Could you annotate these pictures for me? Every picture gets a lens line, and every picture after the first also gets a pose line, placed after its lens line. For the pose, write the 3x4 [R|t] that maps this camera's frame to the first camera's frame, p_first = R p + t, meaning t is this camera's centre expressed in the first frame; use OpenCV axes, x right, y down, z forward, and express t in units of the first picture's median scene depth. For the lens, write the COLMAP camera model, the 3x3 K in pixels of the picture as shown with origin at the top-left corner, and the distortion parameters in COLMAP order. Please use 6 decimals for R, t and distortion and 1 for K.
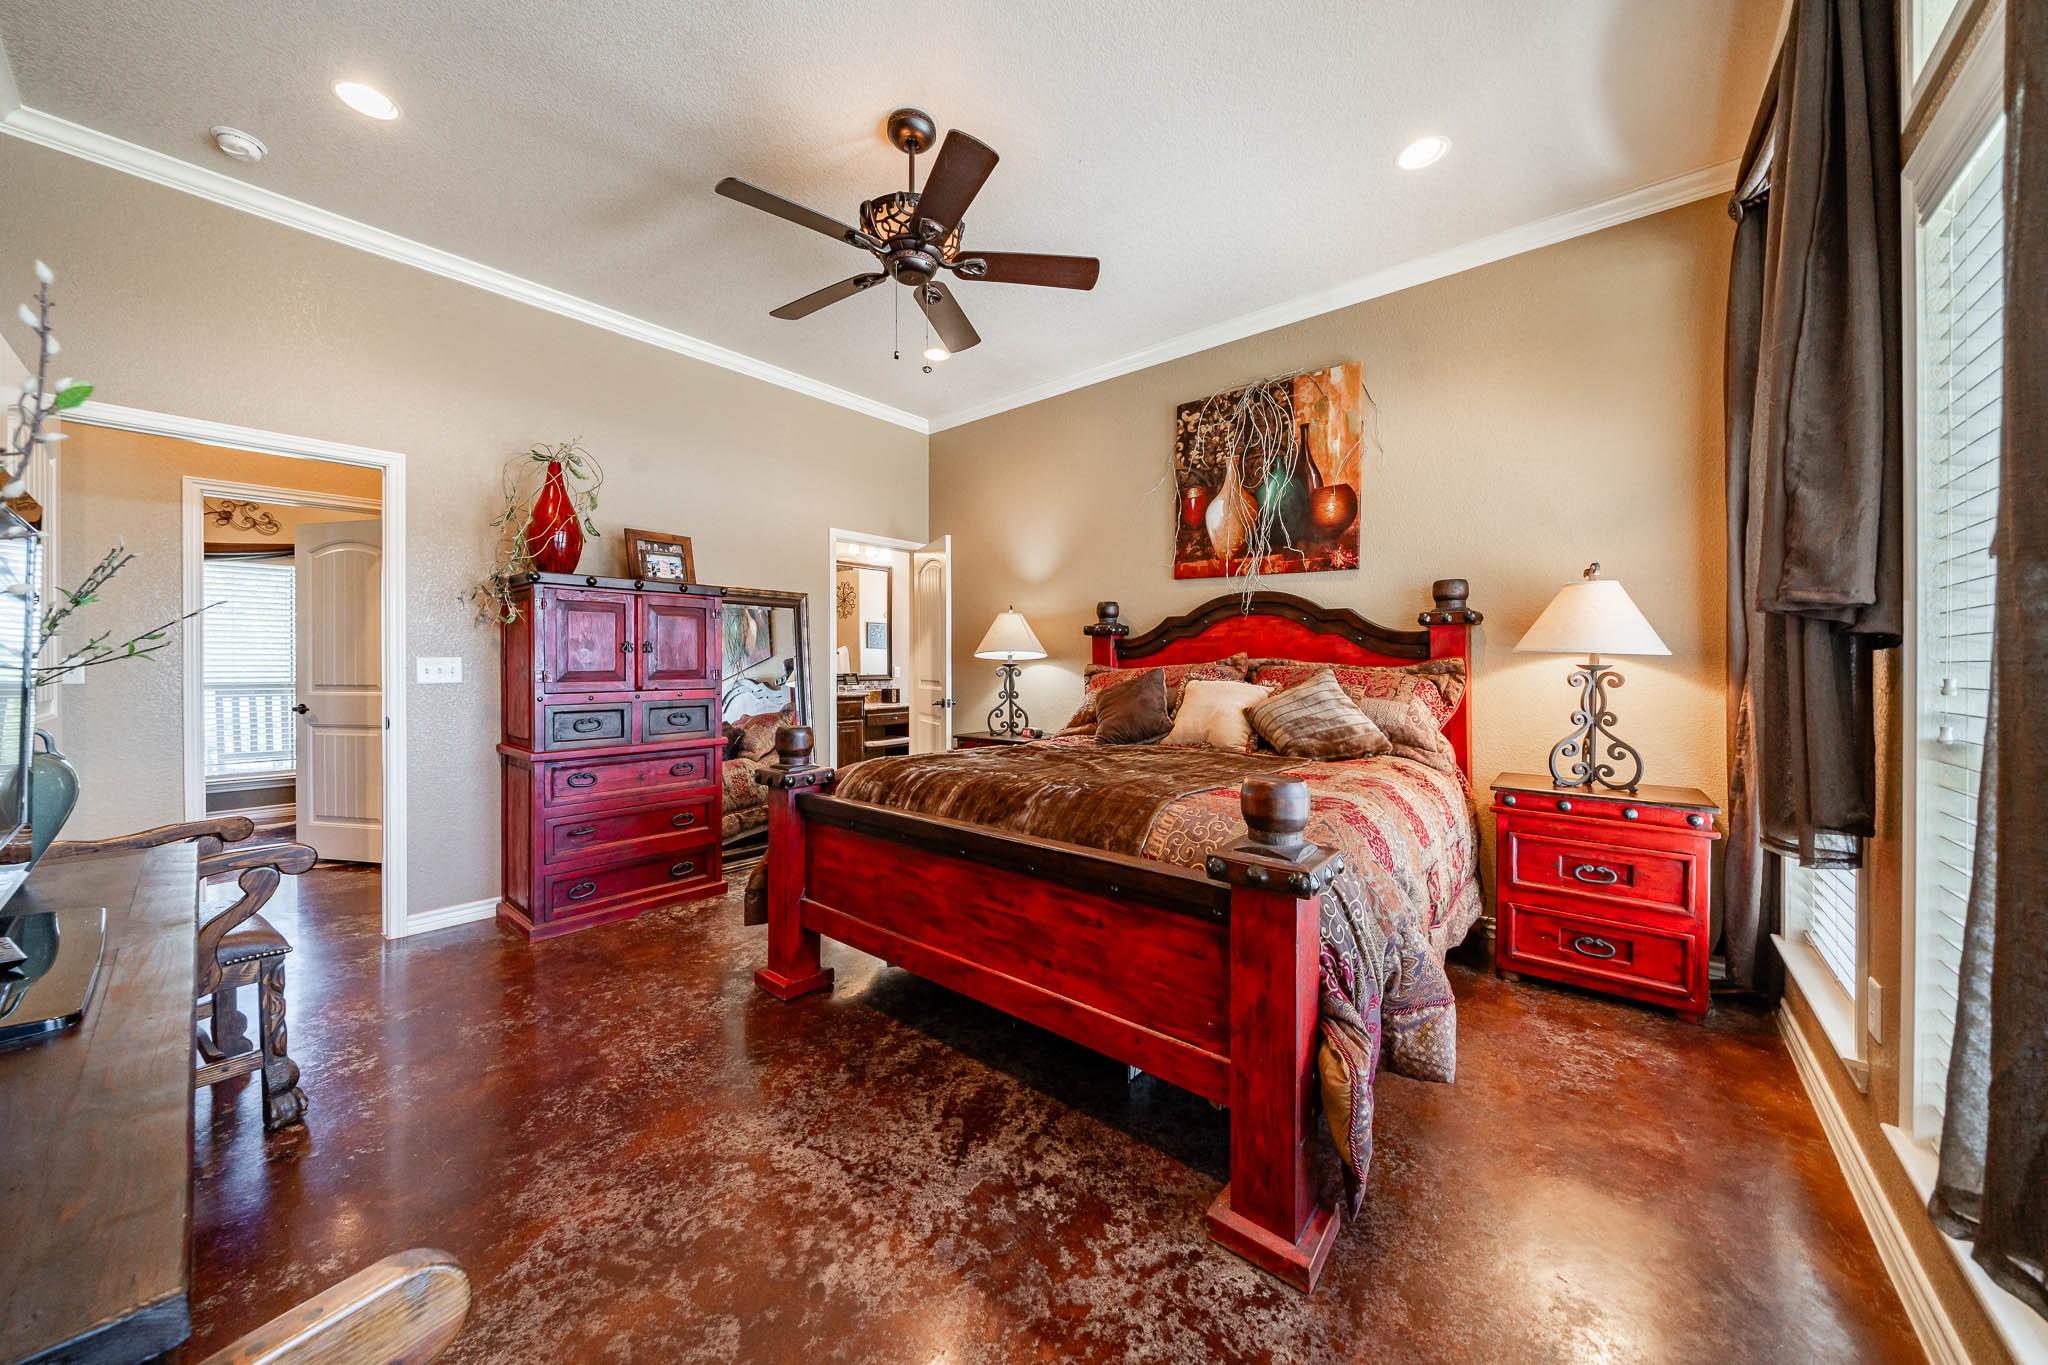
lens RADIAL K [[692.1, 0, 1008.8], [0, 692.1, 667.1], [0, 0, 1]] dist [0.001157, 0.000127]
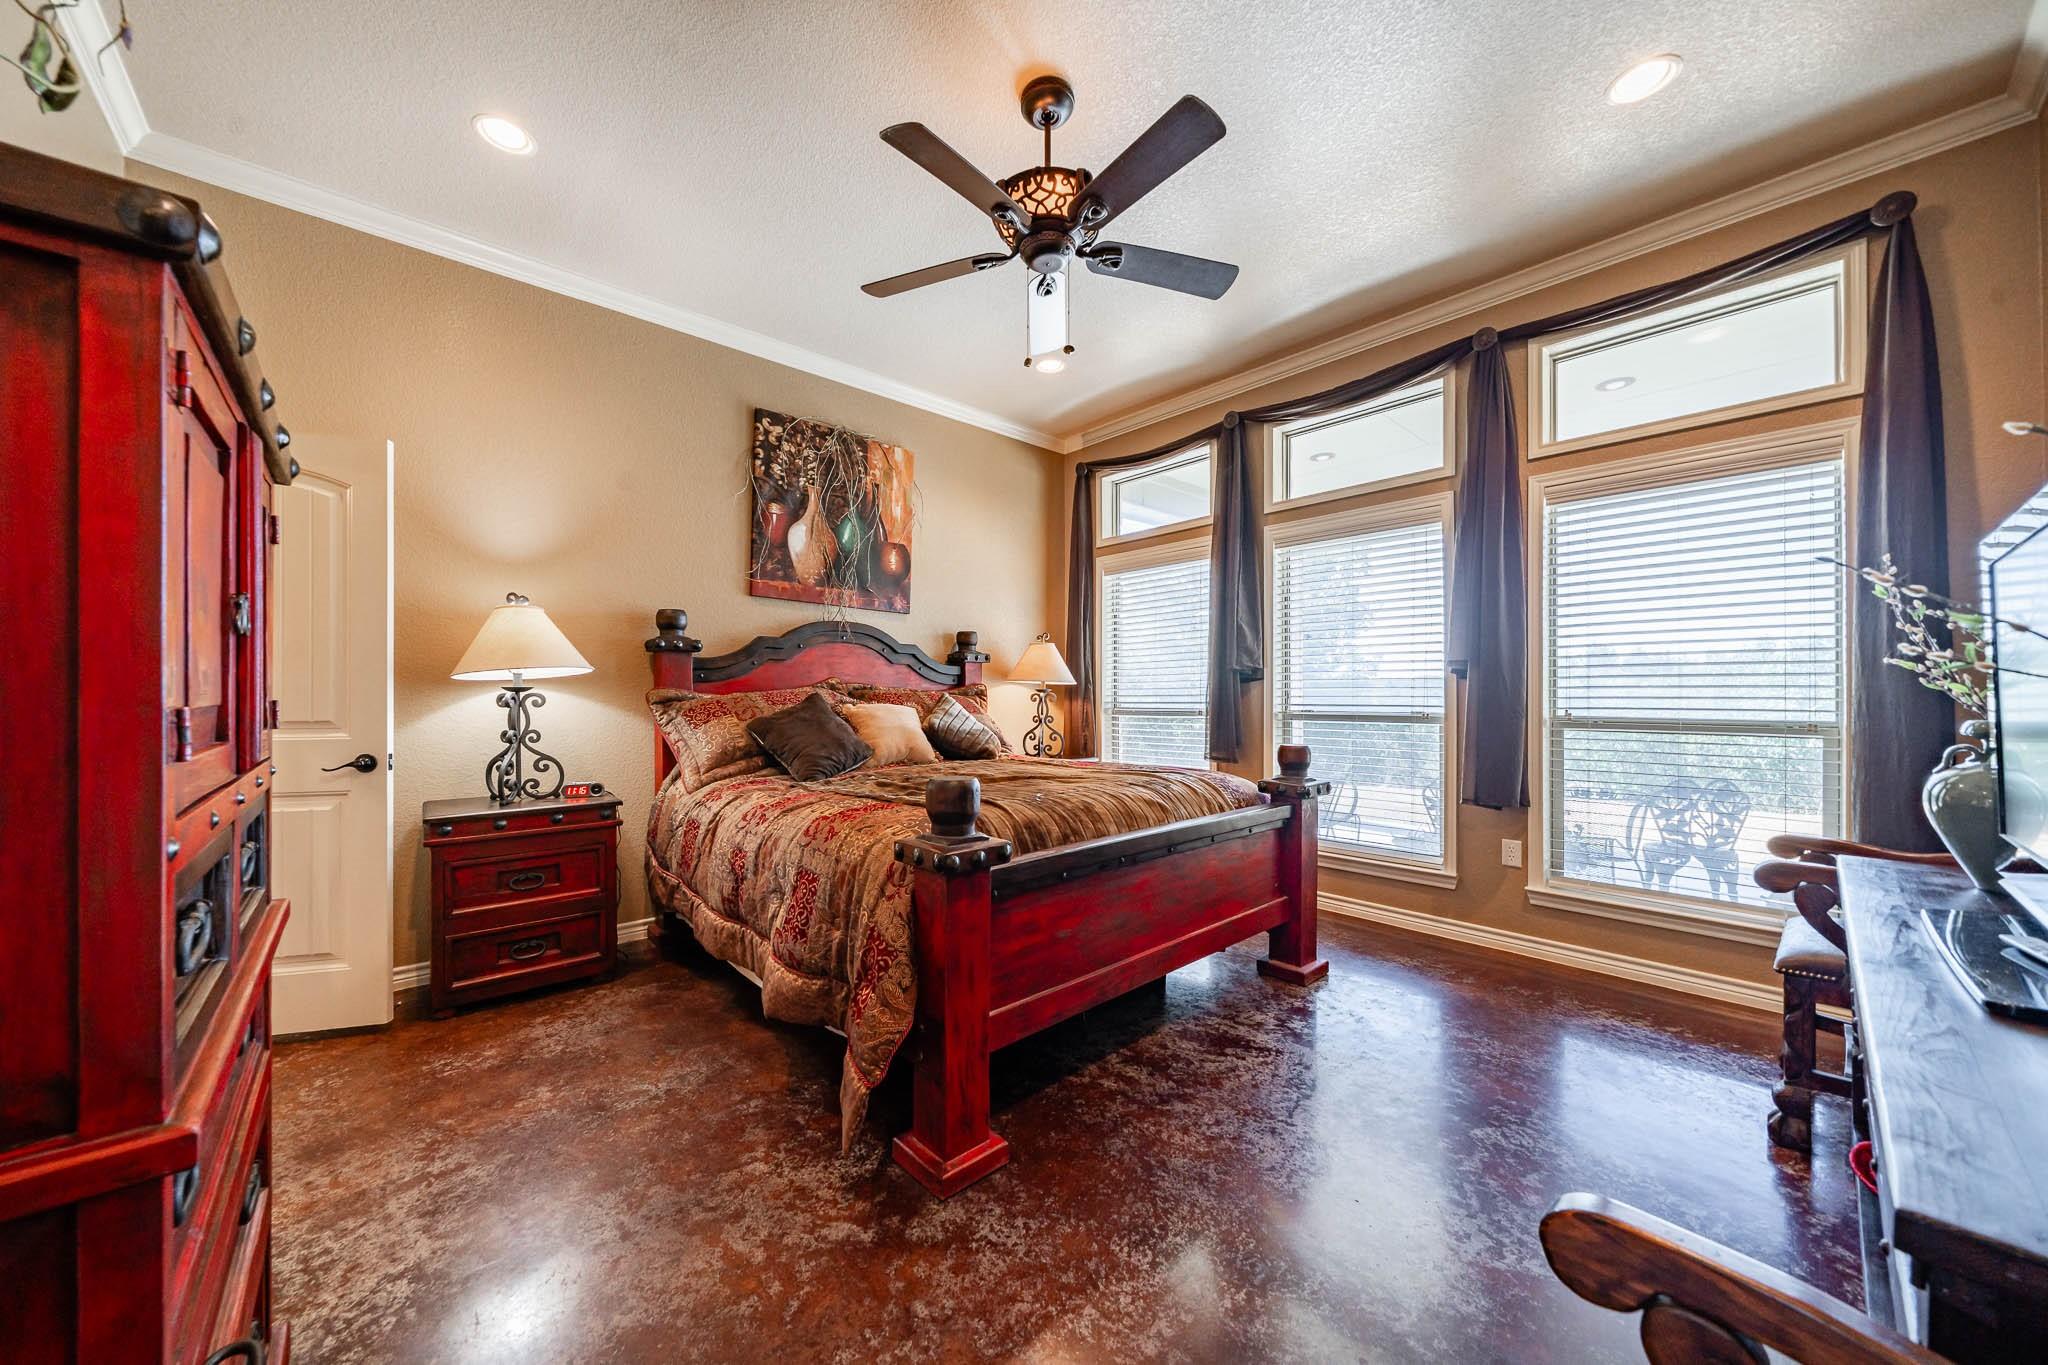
lens RADIAL K [[692.1, 0, 1009.2], [0, 692.1, 687.5], [0, 0, 1]] dist [0.001157, 0.000127]
pose [[0.155313, 0.001009, 0.987865, -0.628333], [0.000270, 0.999999, -0.001064, -0.004847], [-0.987865, 0.000432, 0.155313, 0.540631]]
